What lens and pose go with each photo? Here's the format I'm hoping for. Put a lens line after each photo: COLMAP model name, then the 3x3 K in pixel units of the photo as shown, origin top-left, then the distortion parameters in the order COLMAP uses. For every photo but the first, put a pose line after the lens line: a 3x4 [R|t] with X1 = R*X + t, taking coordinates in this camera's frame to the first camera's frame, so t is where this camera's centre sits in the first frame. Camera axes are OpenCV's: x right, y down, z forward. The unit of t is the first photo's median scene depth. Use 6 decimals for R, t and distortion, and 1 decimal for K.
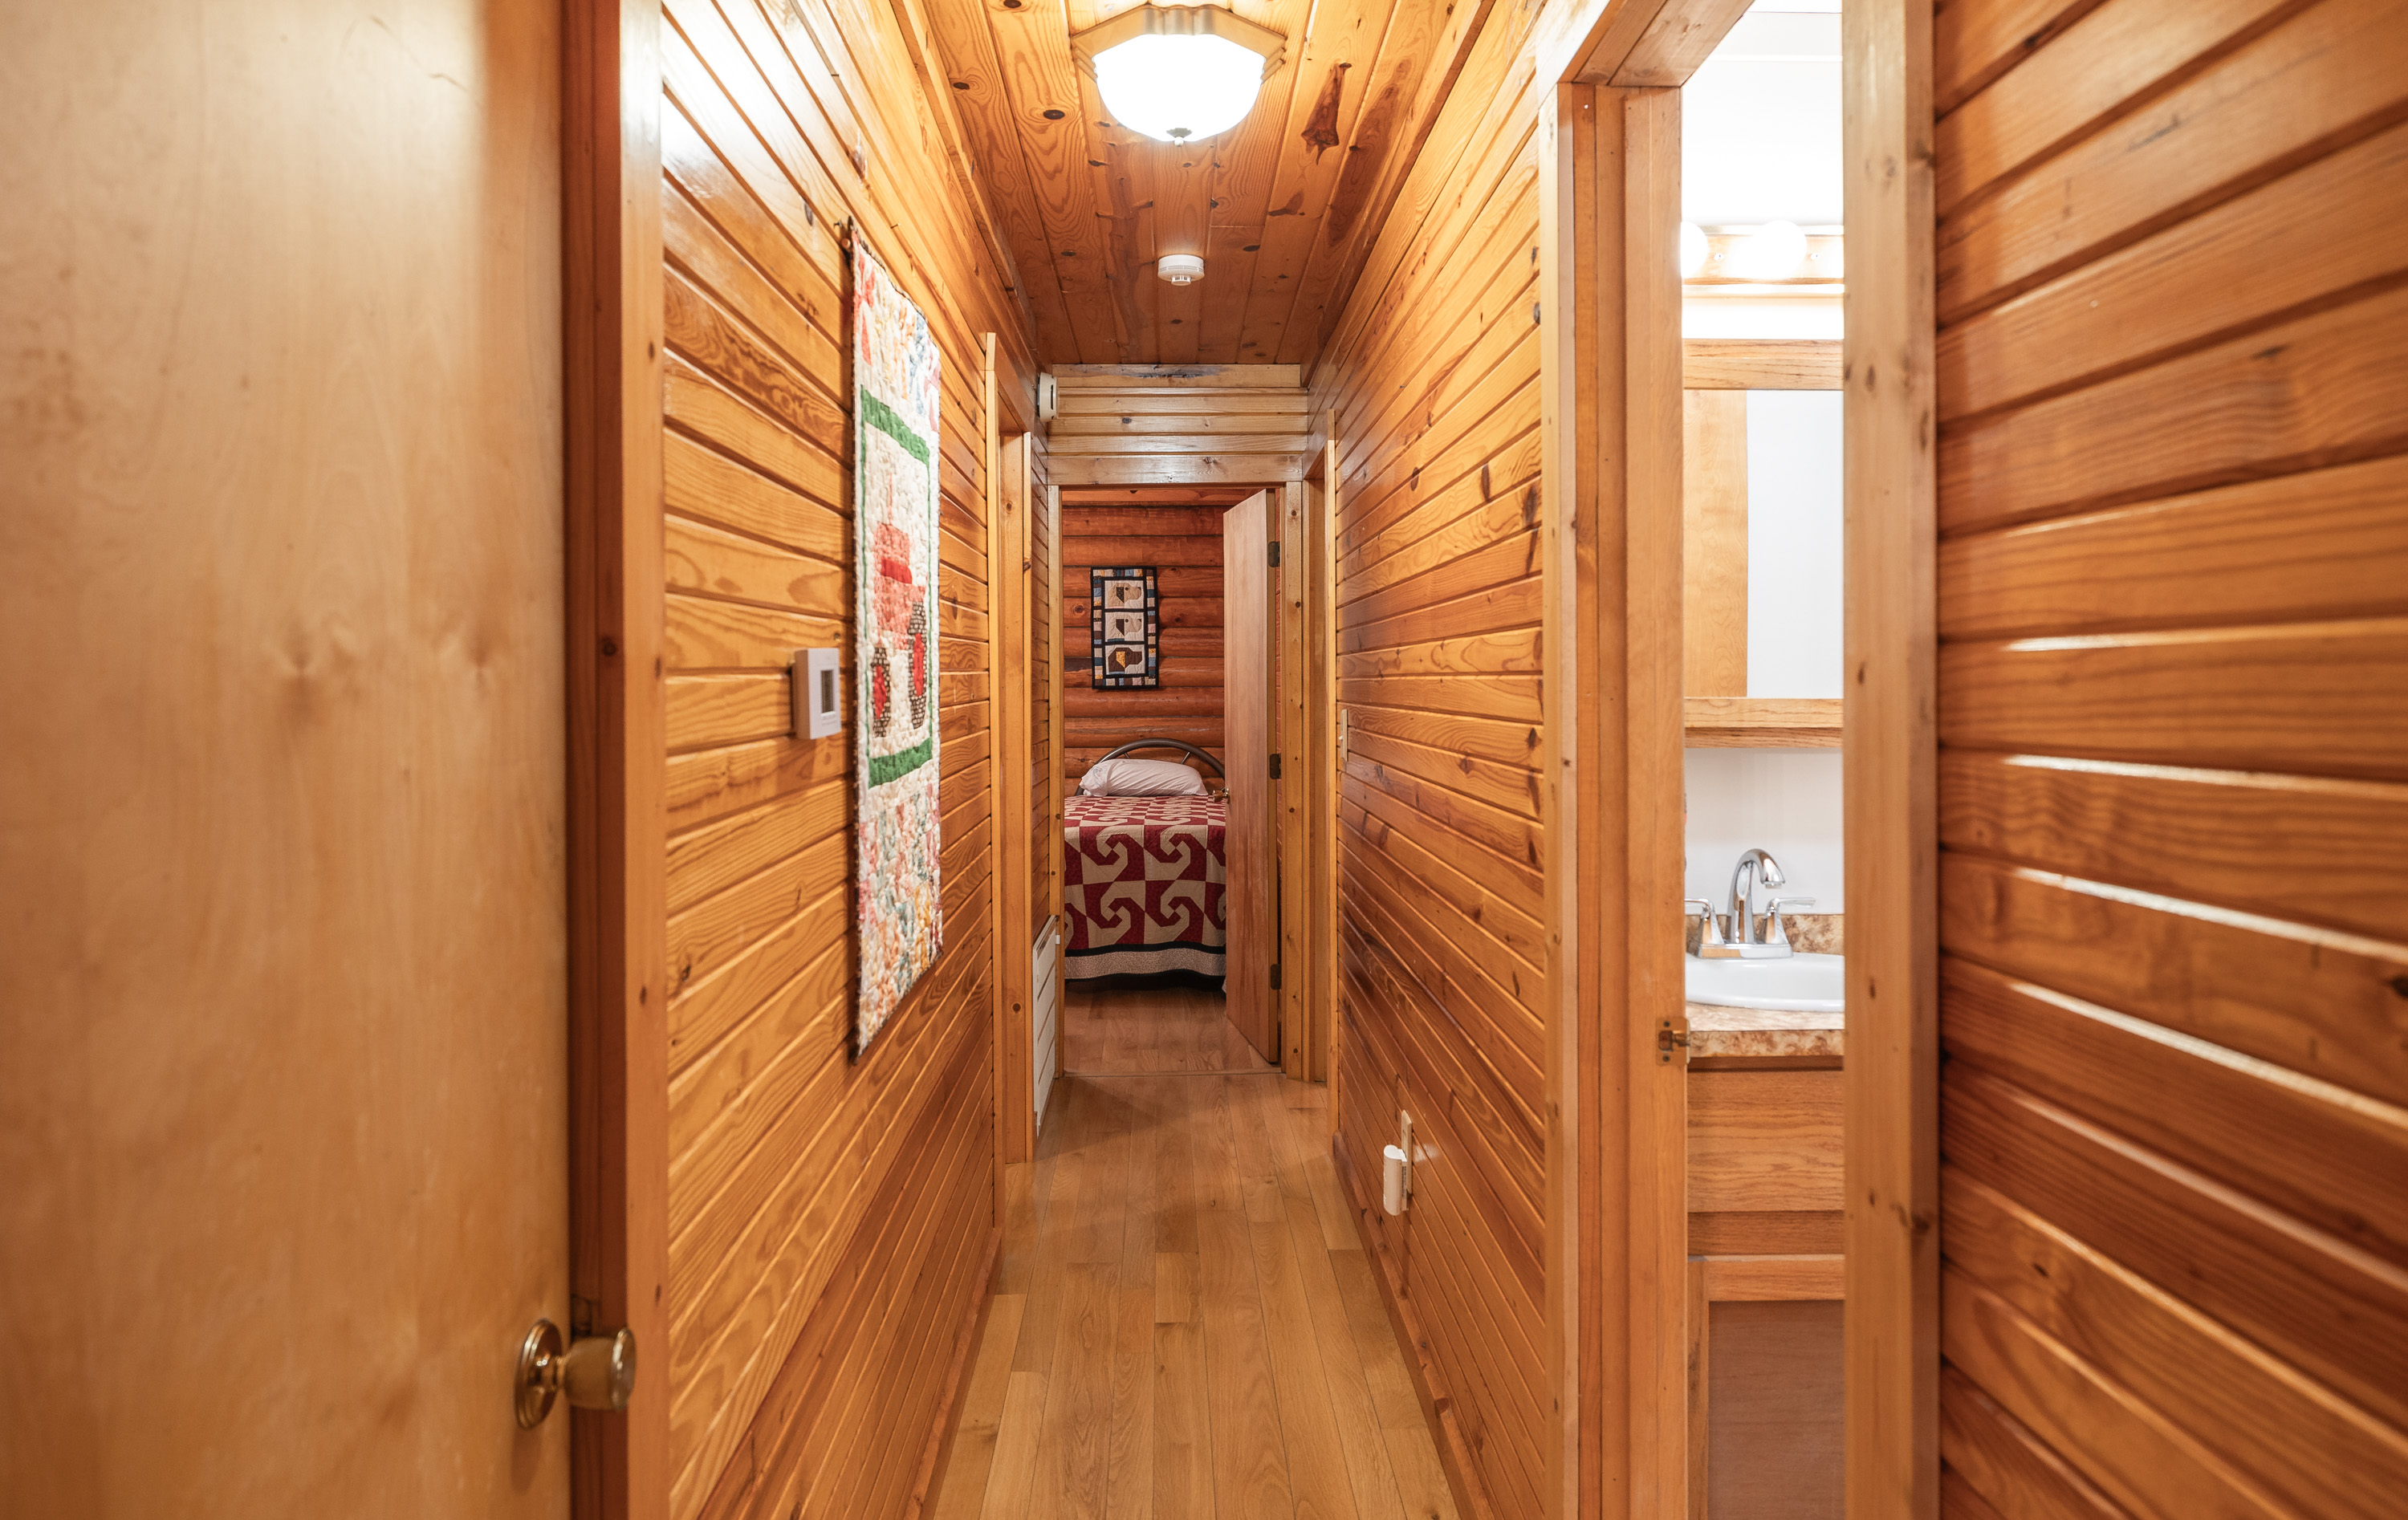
lens RADIAL K [[1589.6, 0, 1204.0], [0, 1589.6, 749.8], [0, 0, 1]] dist [-0.000572, -0.000013]
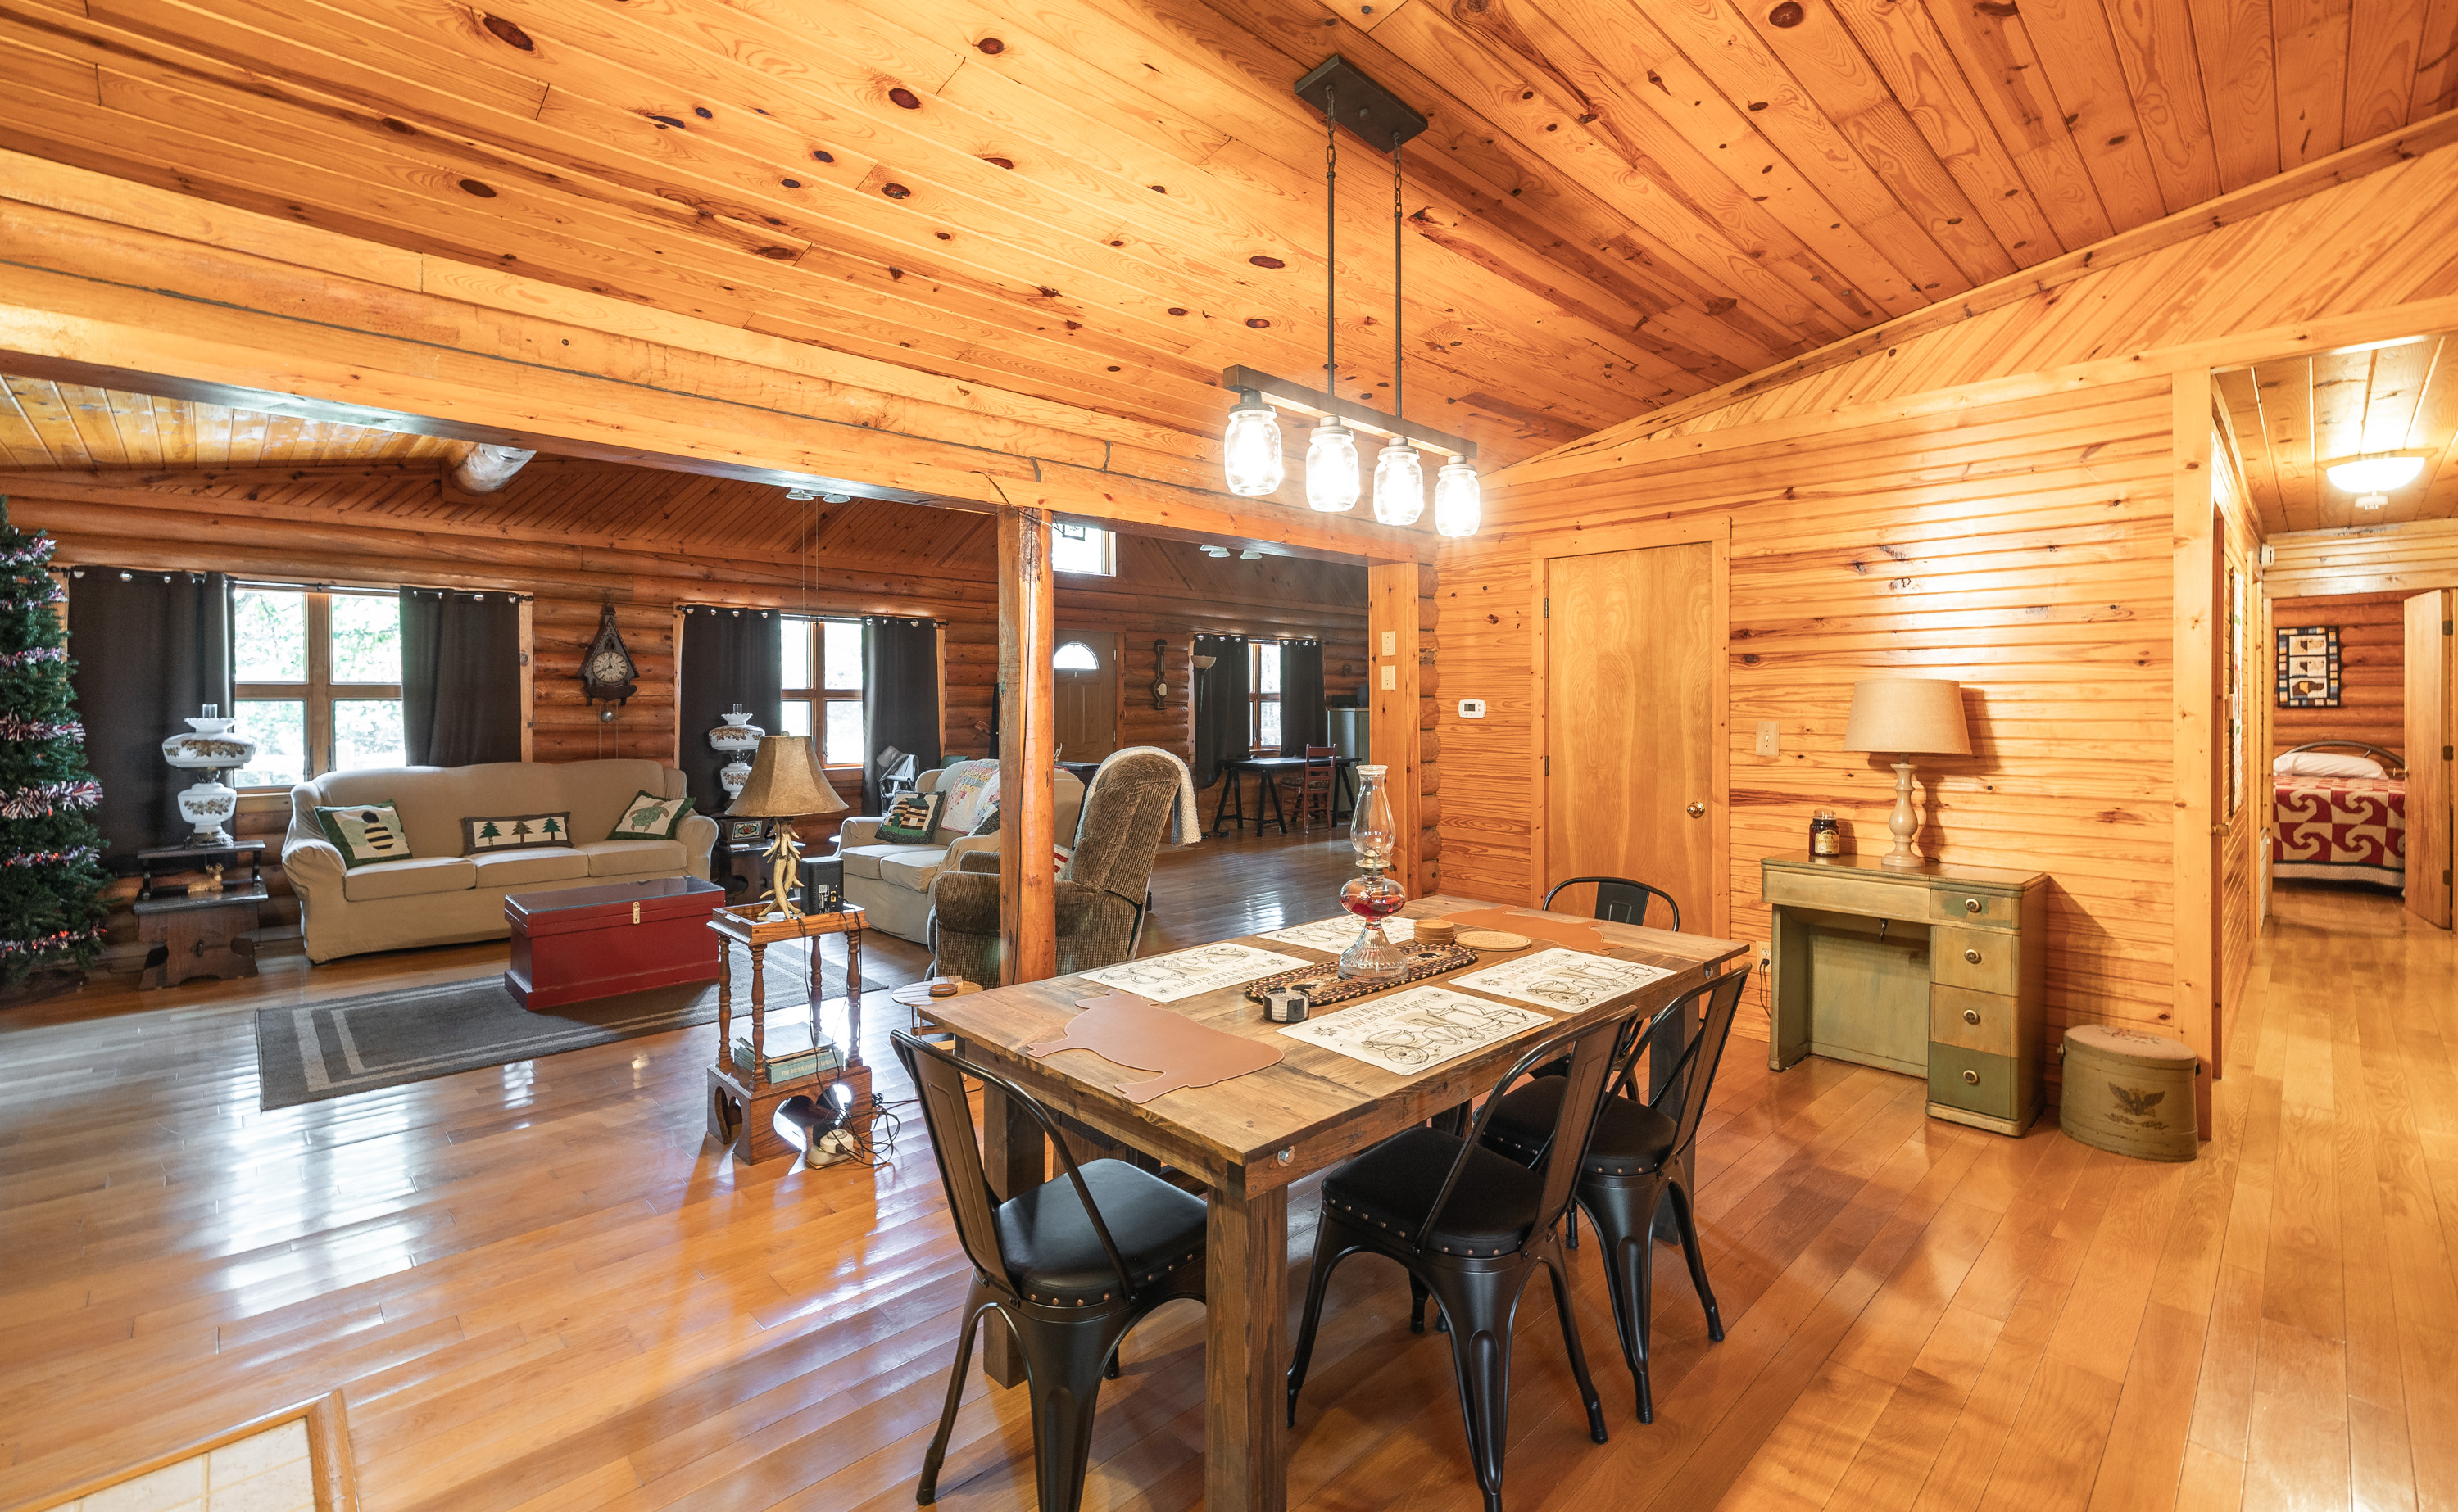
lens RADIAL K [[1044.9, 0, 1242.0], [0, 1044.9, 706.1], [0, 0, 1]] dist [0.002853, -0.000301]
pose [[0.676048, 0.003012, -0.736851, -0.000538], [-0.031058, 0.999219, -0.024411, 0.021107], [0.736202, 0.039388, 0.675614, -0.542511]]
